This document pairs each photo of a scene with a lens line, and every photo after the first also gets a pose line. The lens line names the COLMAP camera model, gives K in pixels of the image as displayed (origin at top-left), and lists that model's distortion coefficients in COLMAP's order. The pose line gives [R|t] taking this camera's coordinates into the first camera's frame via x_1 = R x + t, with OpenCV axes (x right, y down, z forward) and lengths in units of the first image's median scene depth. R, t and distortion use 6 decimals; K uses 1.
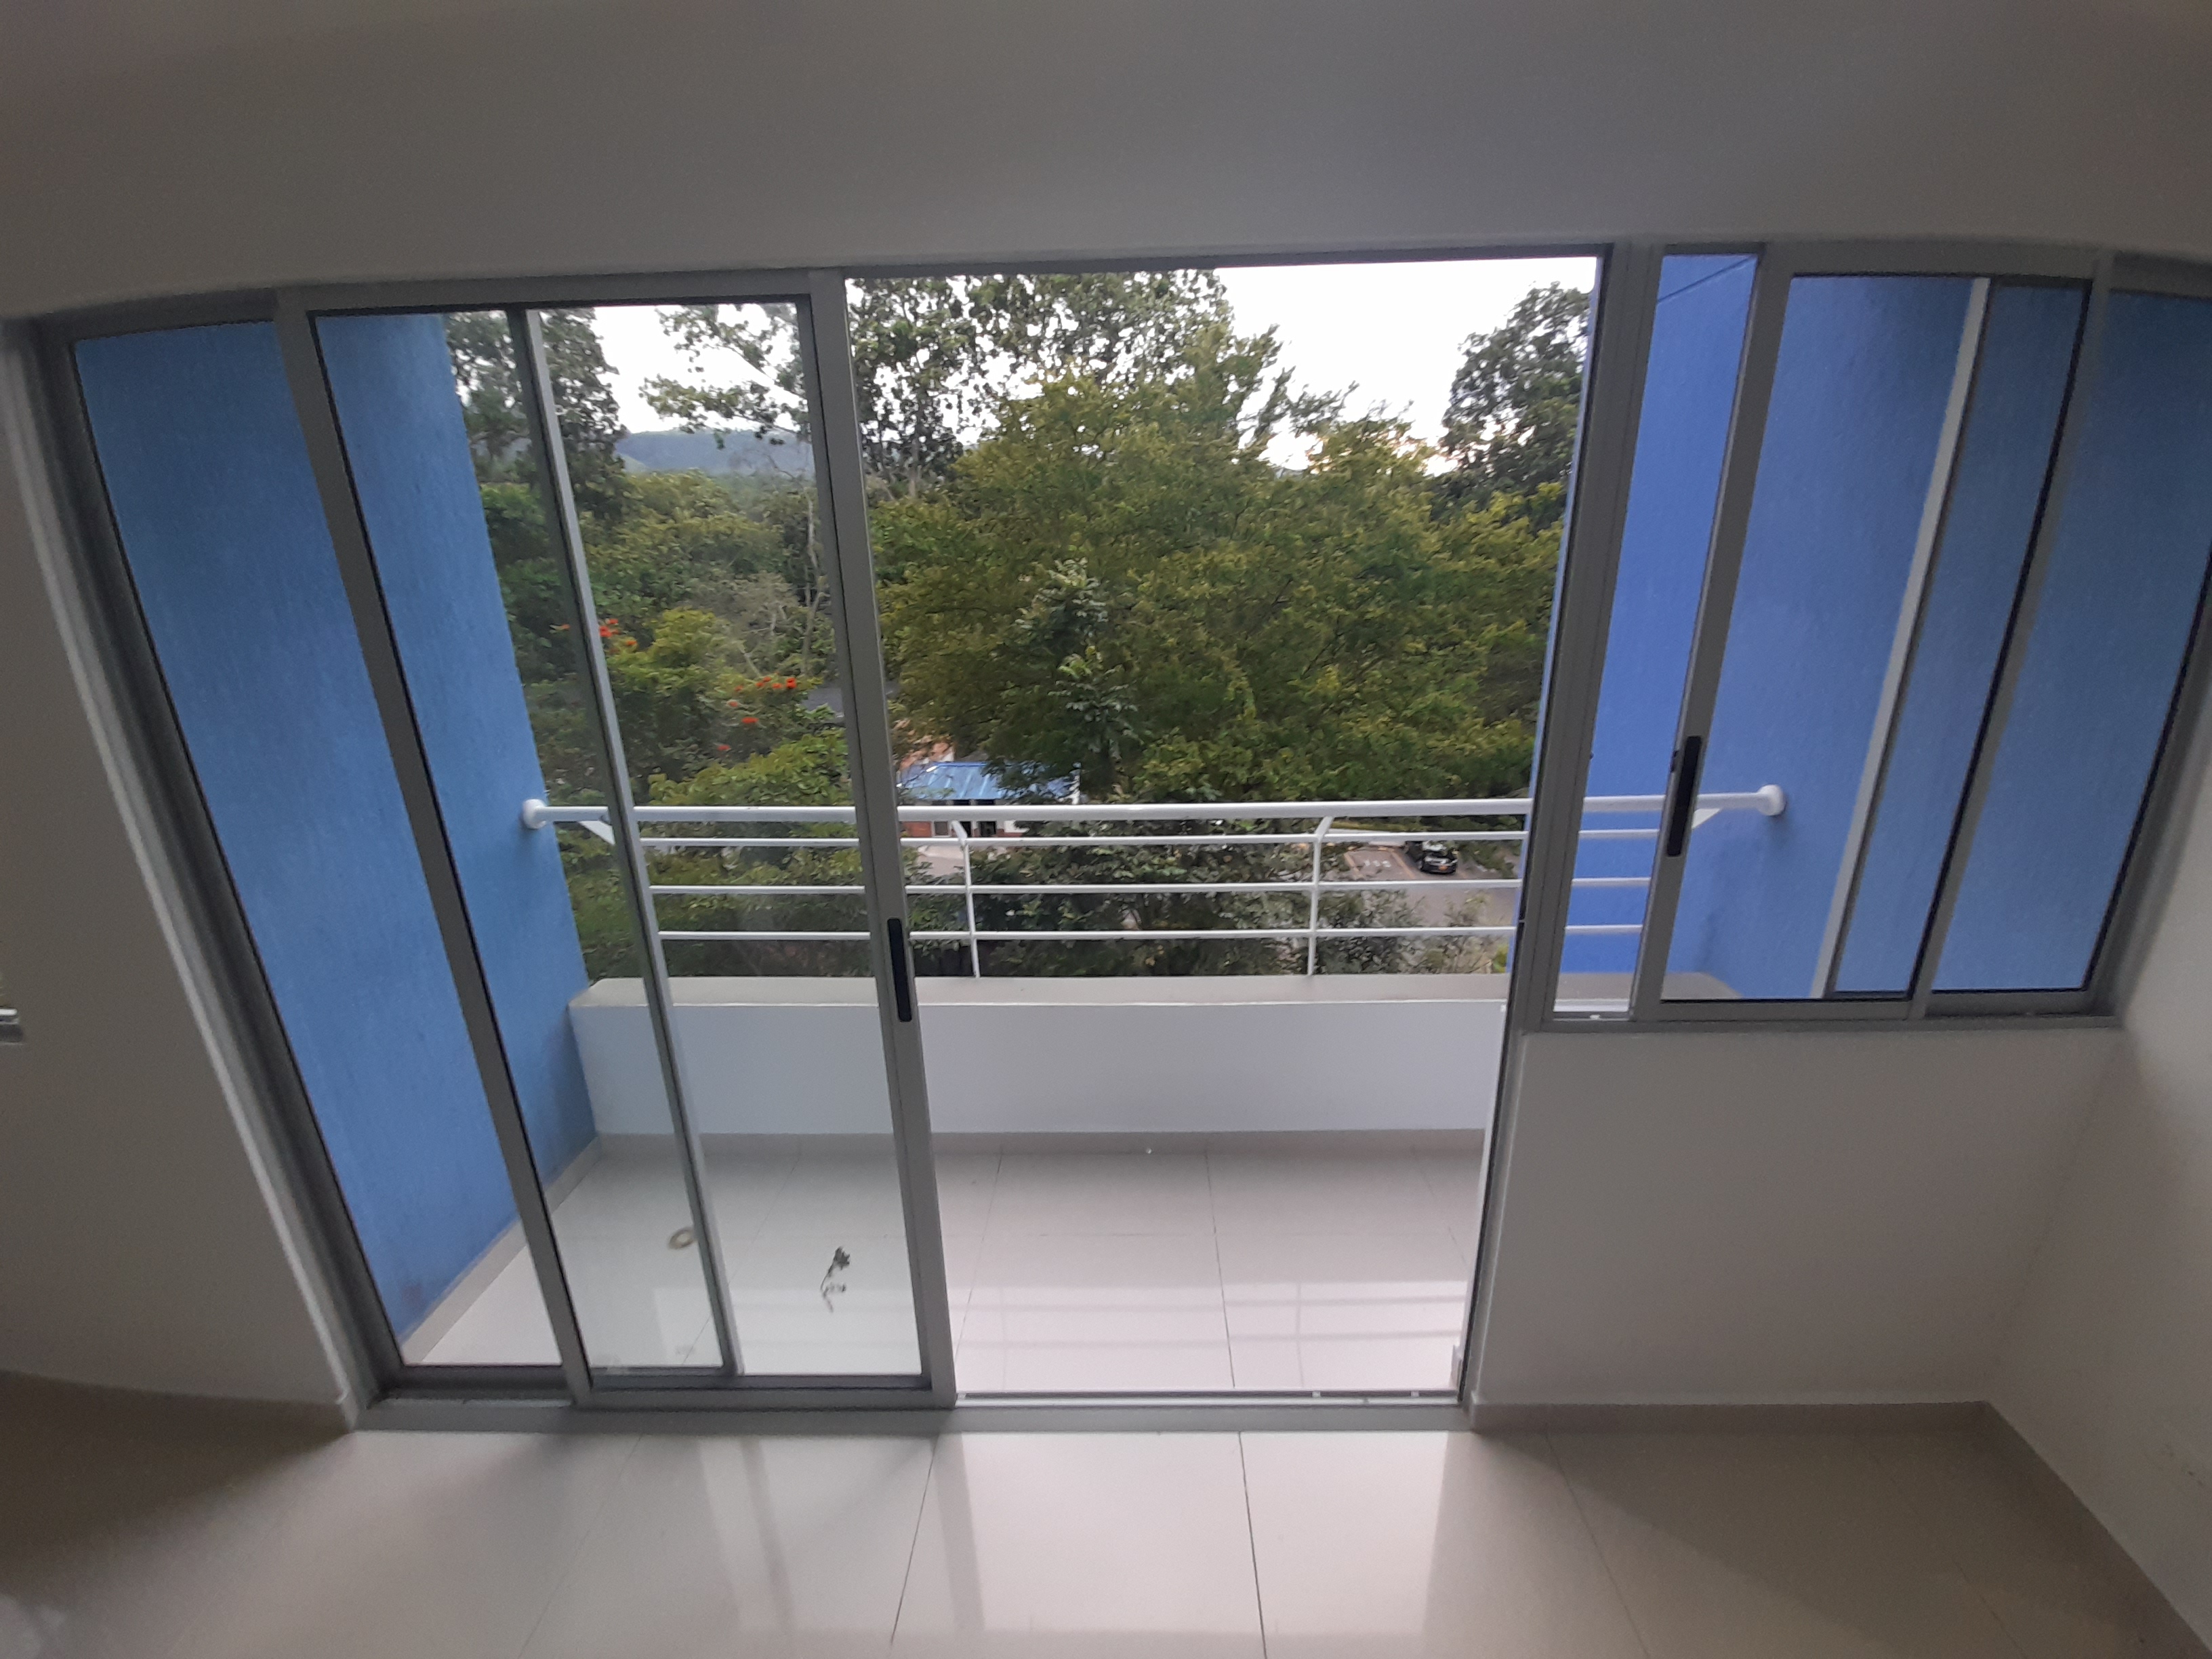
lens RADIAL K [[869.7, 0, 1119.4], [0, 869.7, 835.0], [0, 0, 1]] dist [0.022987, -0.020803]
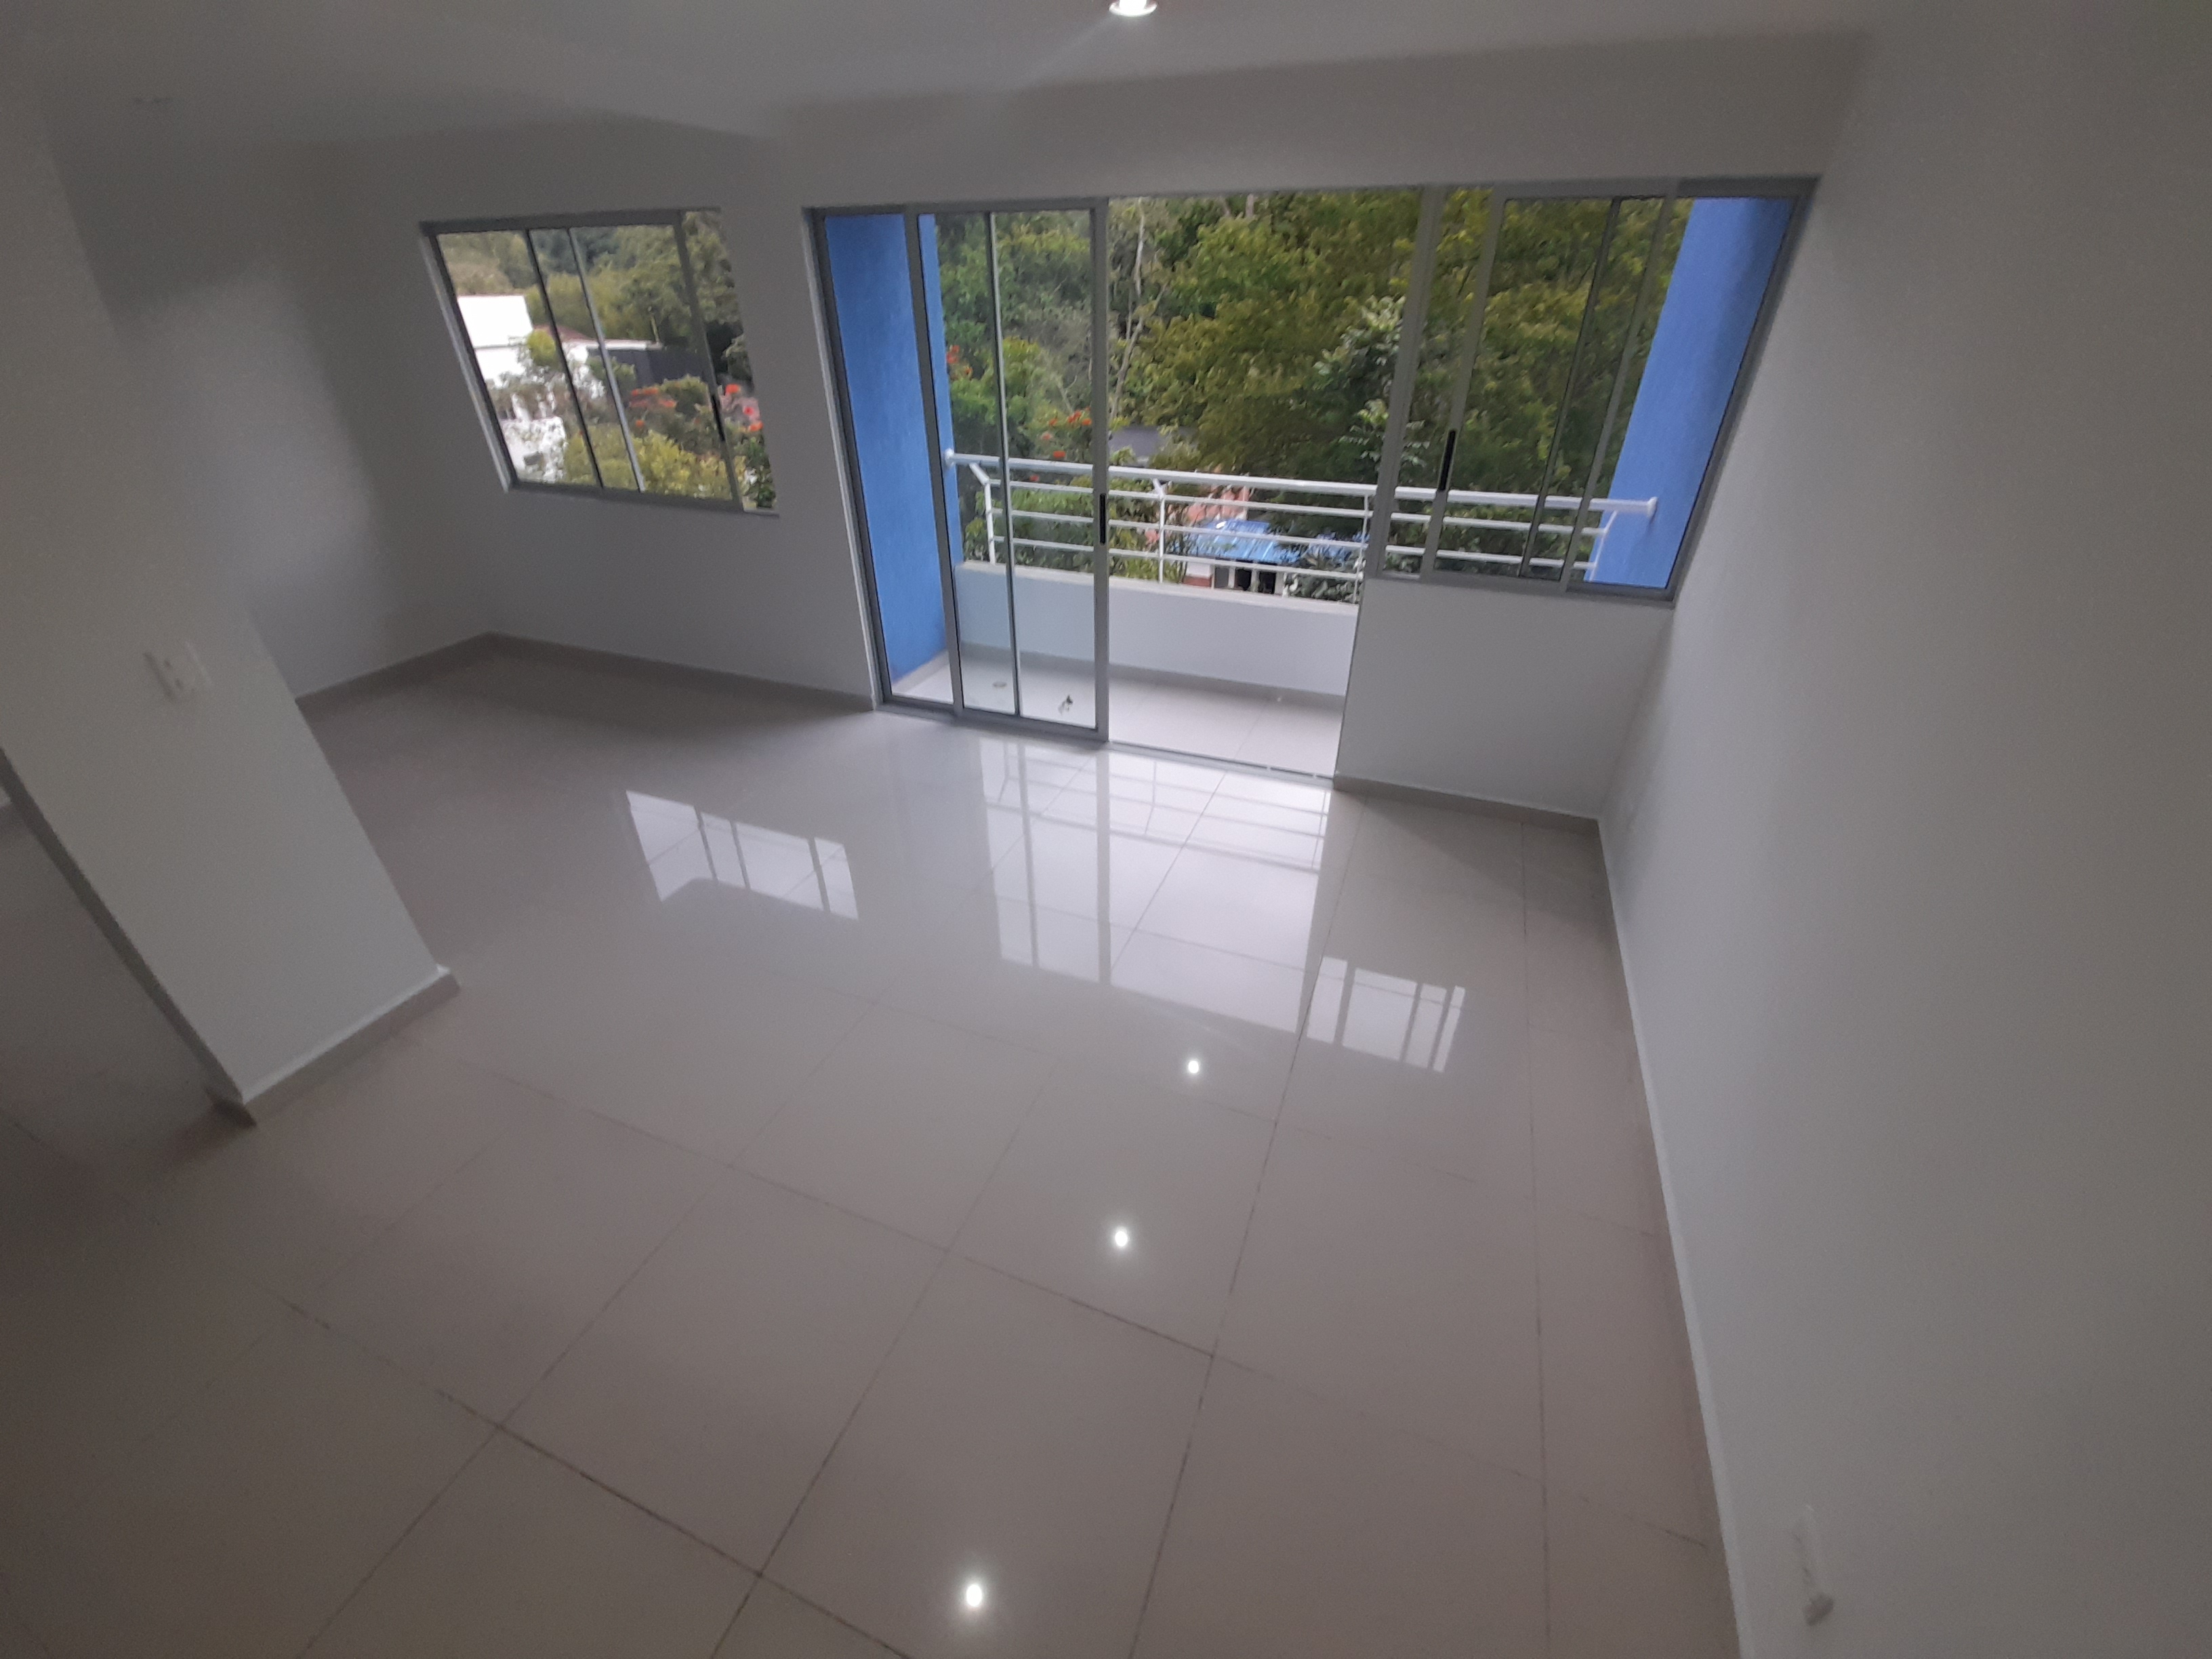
lens RADIAL K [[869.7, 0, 1119.4], [0, 869.7, 835.0], [0, 0, 1]] dist [0.022987, -0.020803]
pose [[0.941438, 0.196125, -0.274279, 0.019229], [-0.120942, 0.955722, 0.268271, 0.010407], [0.314749, -0.219388, 0.923473, -0.042636]]
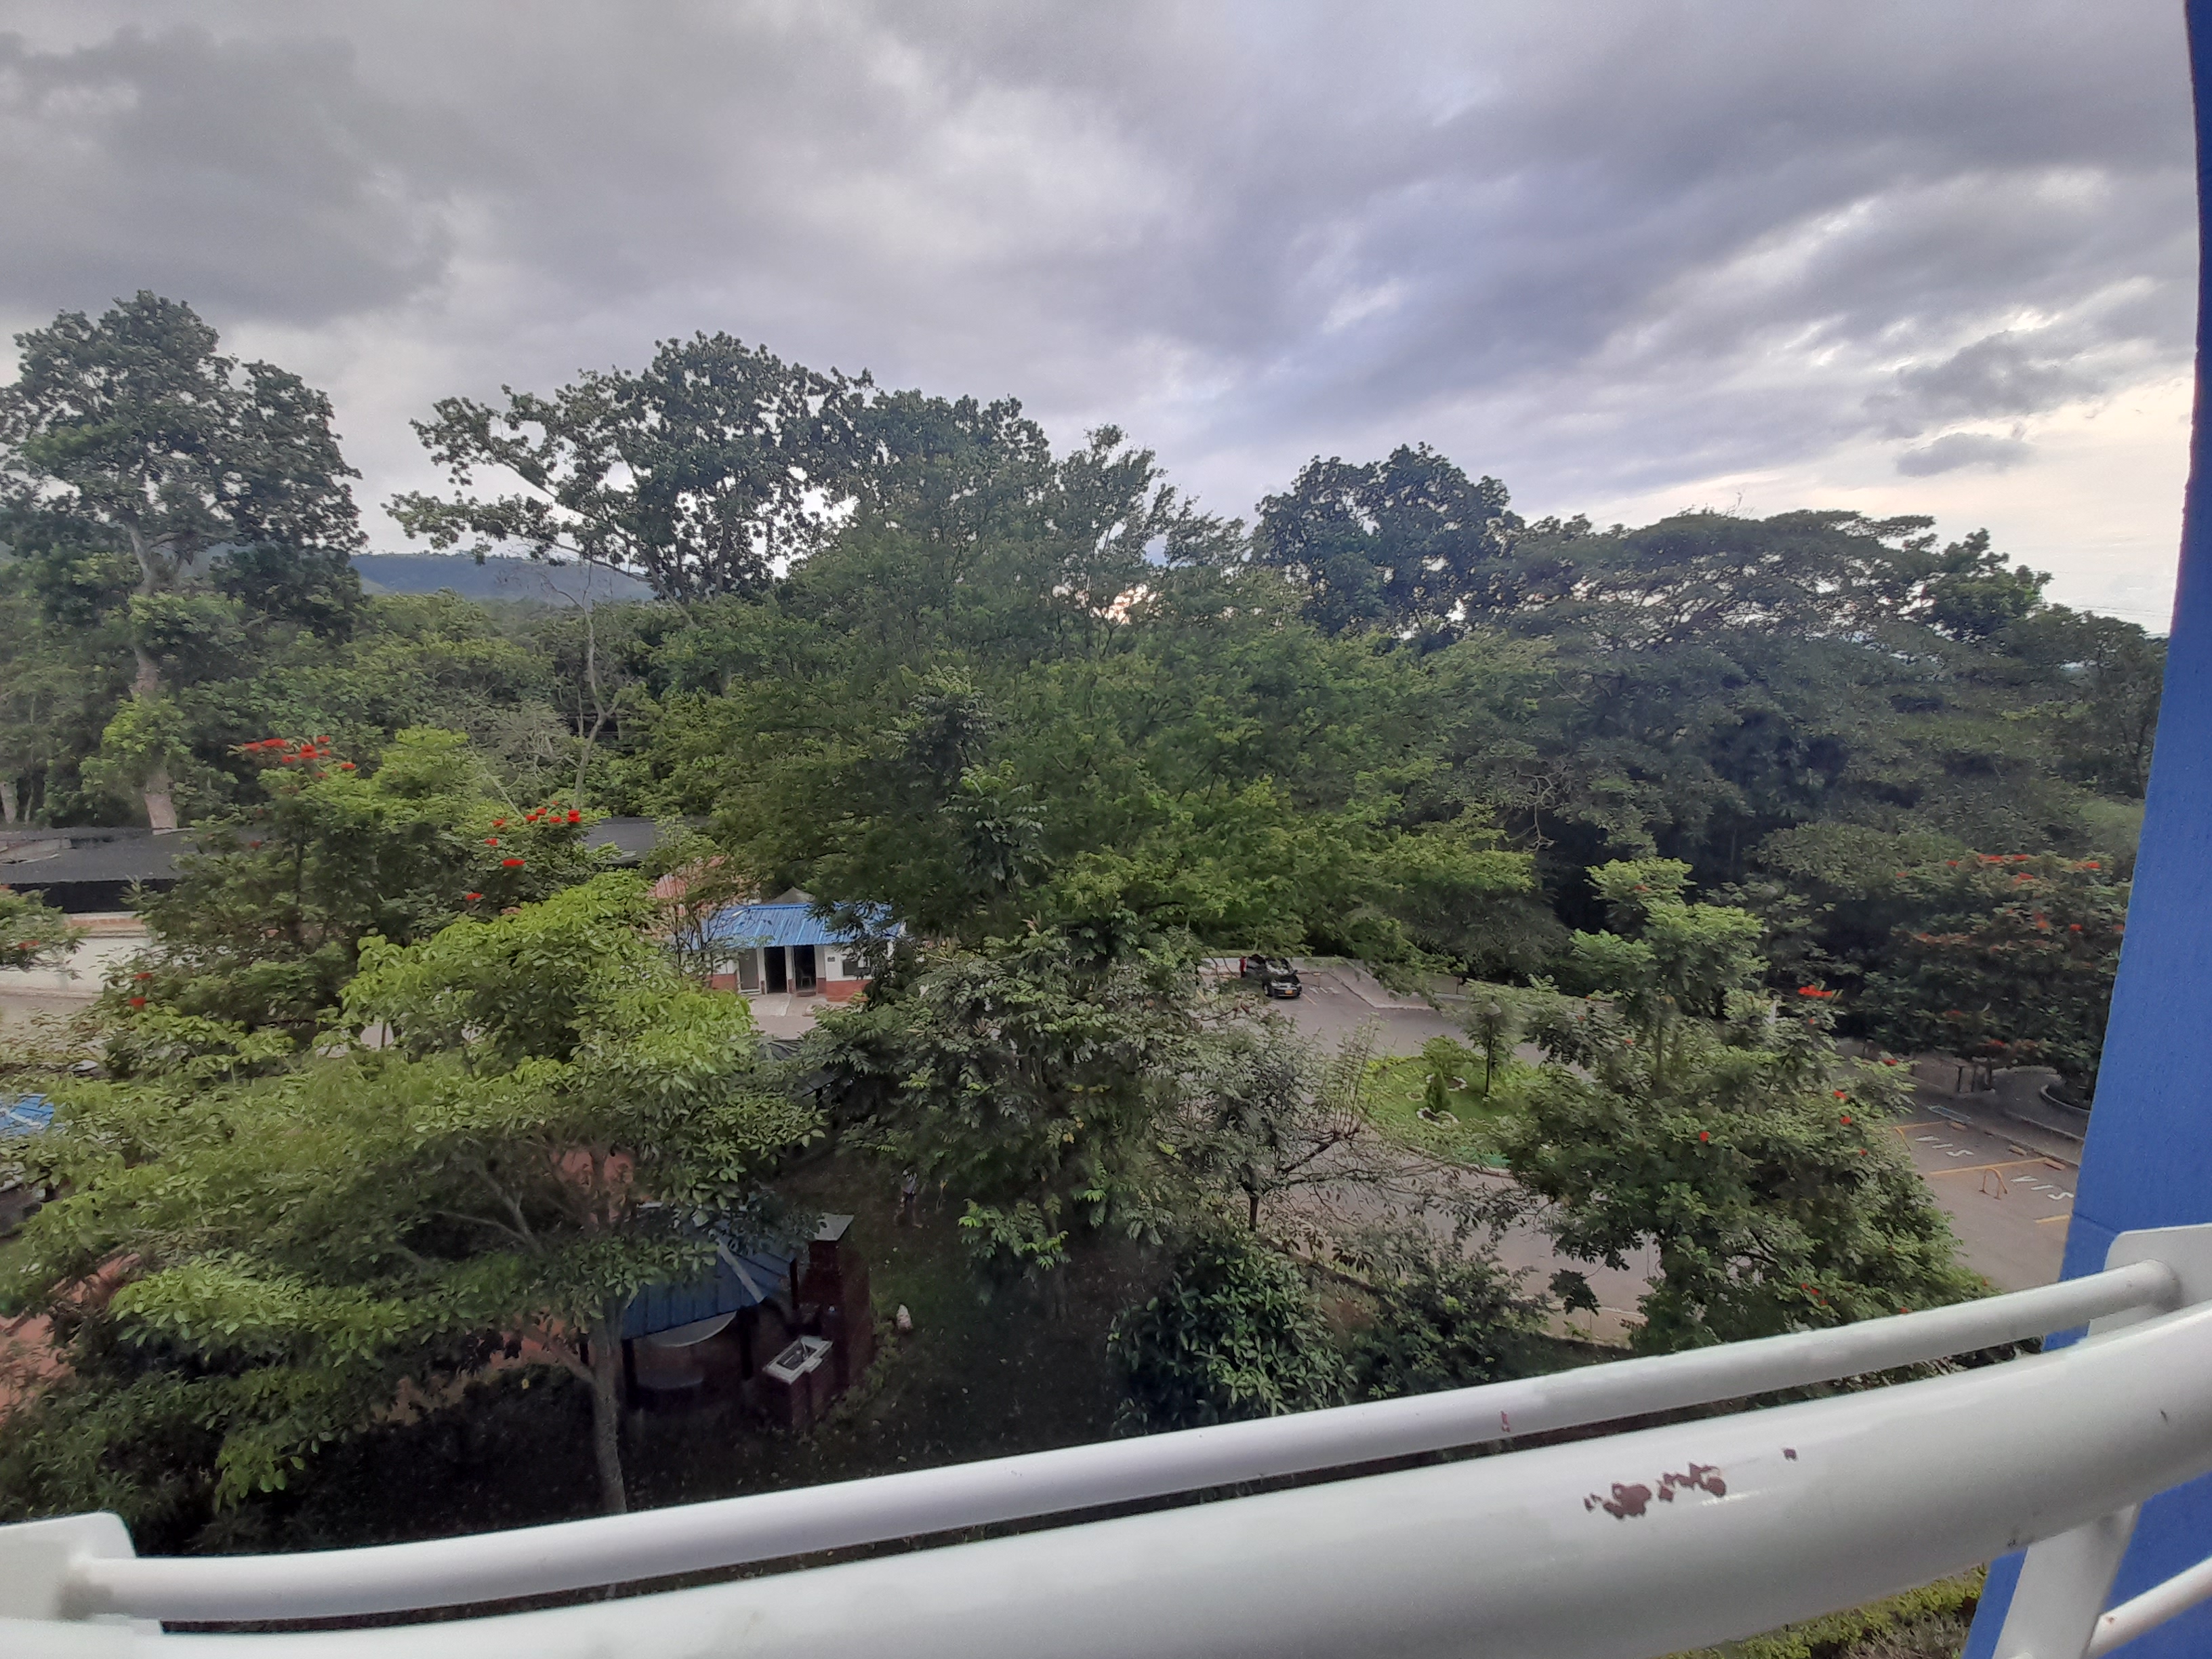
lens RADIAL K [[863.6, 0, 1105.9], [0, 863.6, 820.6], [0, 0, 1]] dist [0.017391, -0.009934]
pose [[0.976946, -0.016368, 0.212858, -0.035140], [0.051653, 0.985555, -0.161286, -0.006754], [-0.207143, 0.168562, 0.963680, 0.065668]]
